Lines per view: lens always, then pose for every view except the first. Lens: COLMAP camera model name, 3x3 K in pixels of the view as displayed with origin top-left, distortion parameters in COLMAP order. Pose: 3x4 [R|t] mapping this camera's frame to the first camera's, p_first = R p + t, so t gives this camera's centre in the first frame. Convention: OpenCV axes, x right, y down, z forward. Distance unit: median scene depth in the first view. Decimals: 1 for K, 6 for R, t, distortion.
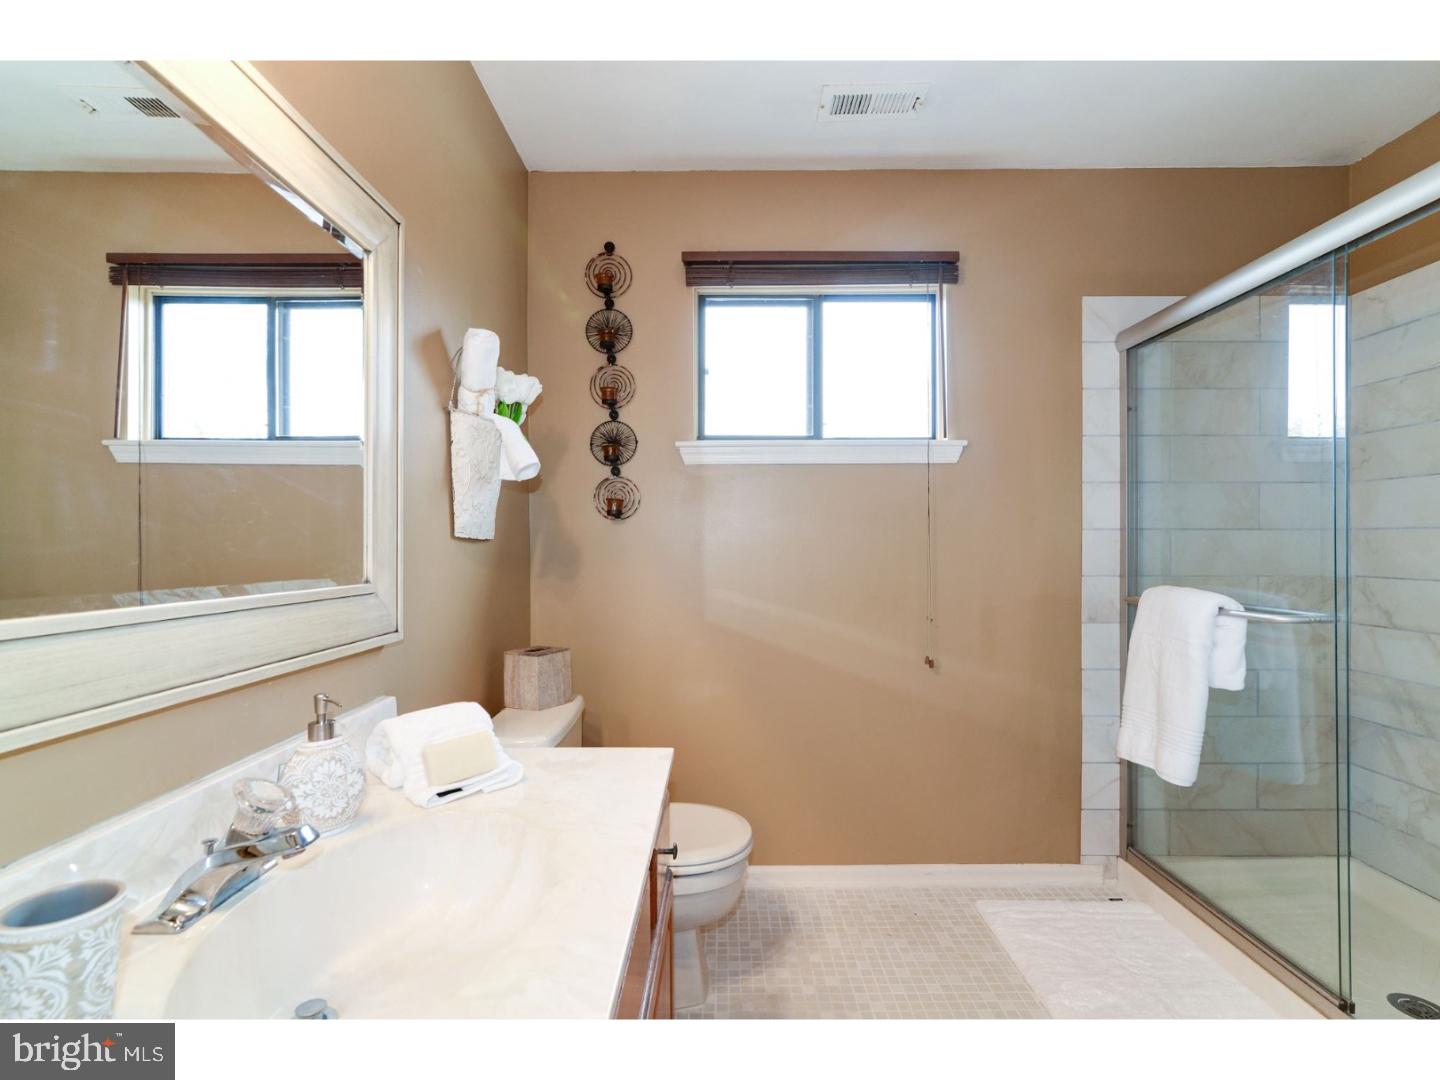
lens RADIAL K [[670.9, 0, 717.8], [0, 670.9, 545.6], [0, 0, 1]] dist [-0.000434, 0.000153]
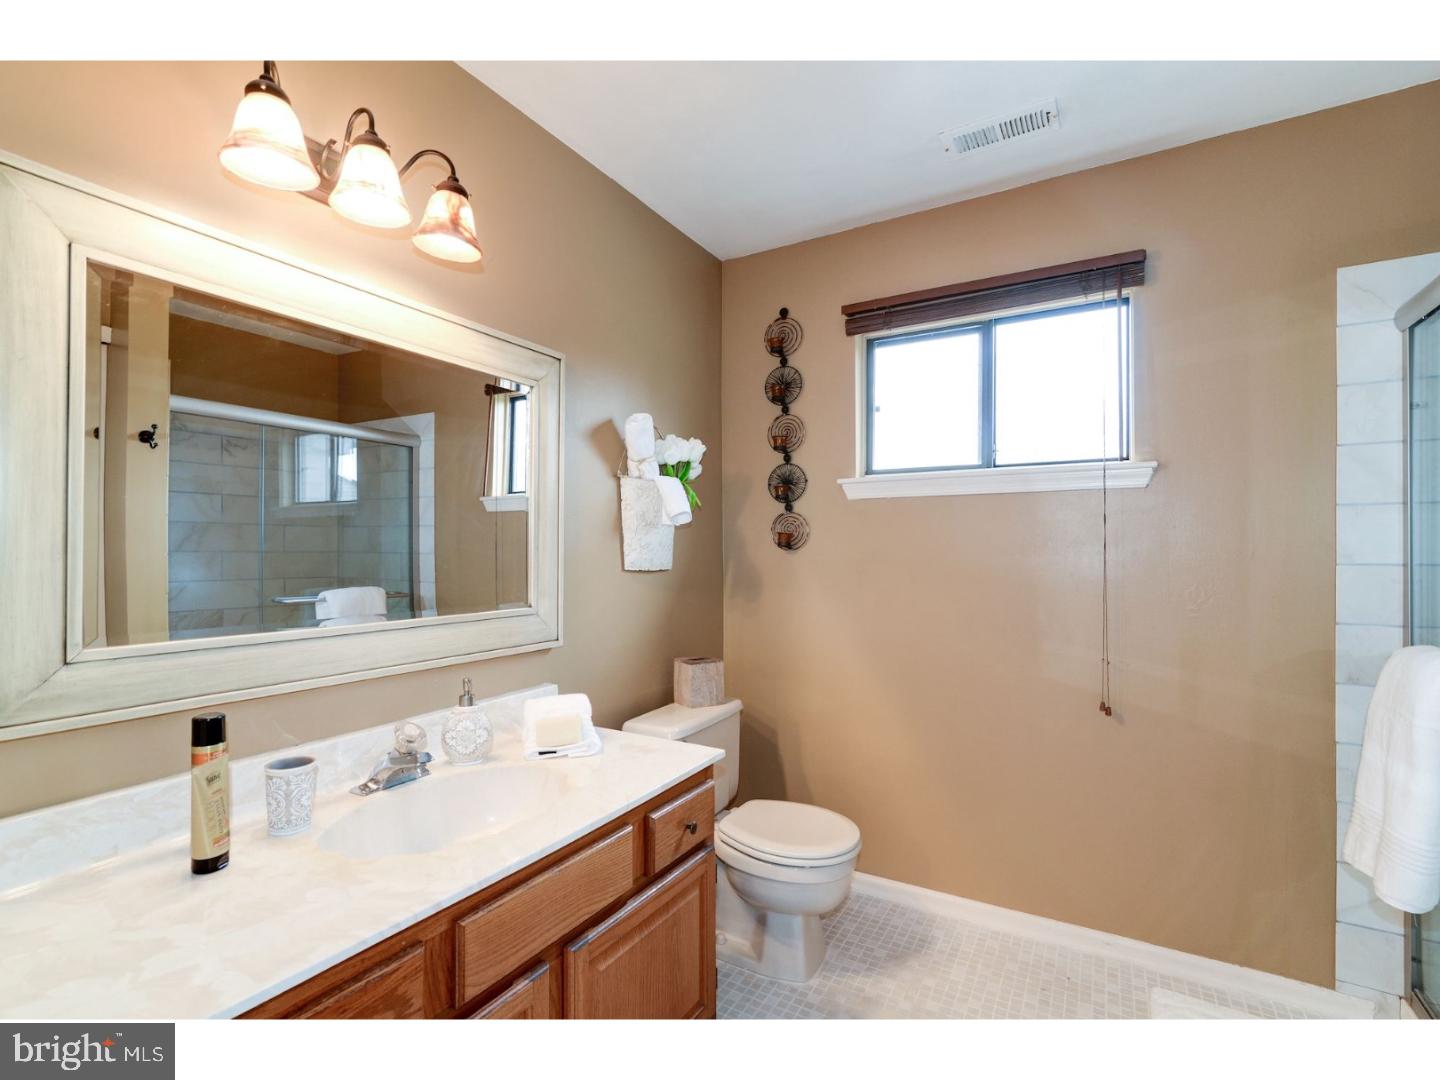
lens RADIAL K [[670.9, 0, 717.8], [0, 670.9, 545.6], [0, 0, 1]] dist [-0.000434, 0.000153]
pose [[0.862952, 0.000981, -0.505286, 0.321393], [-0.003047, 0.999990, -0.003263, -0.042134], [0.505277, 0.004356, 0.862946, -0.045870]]
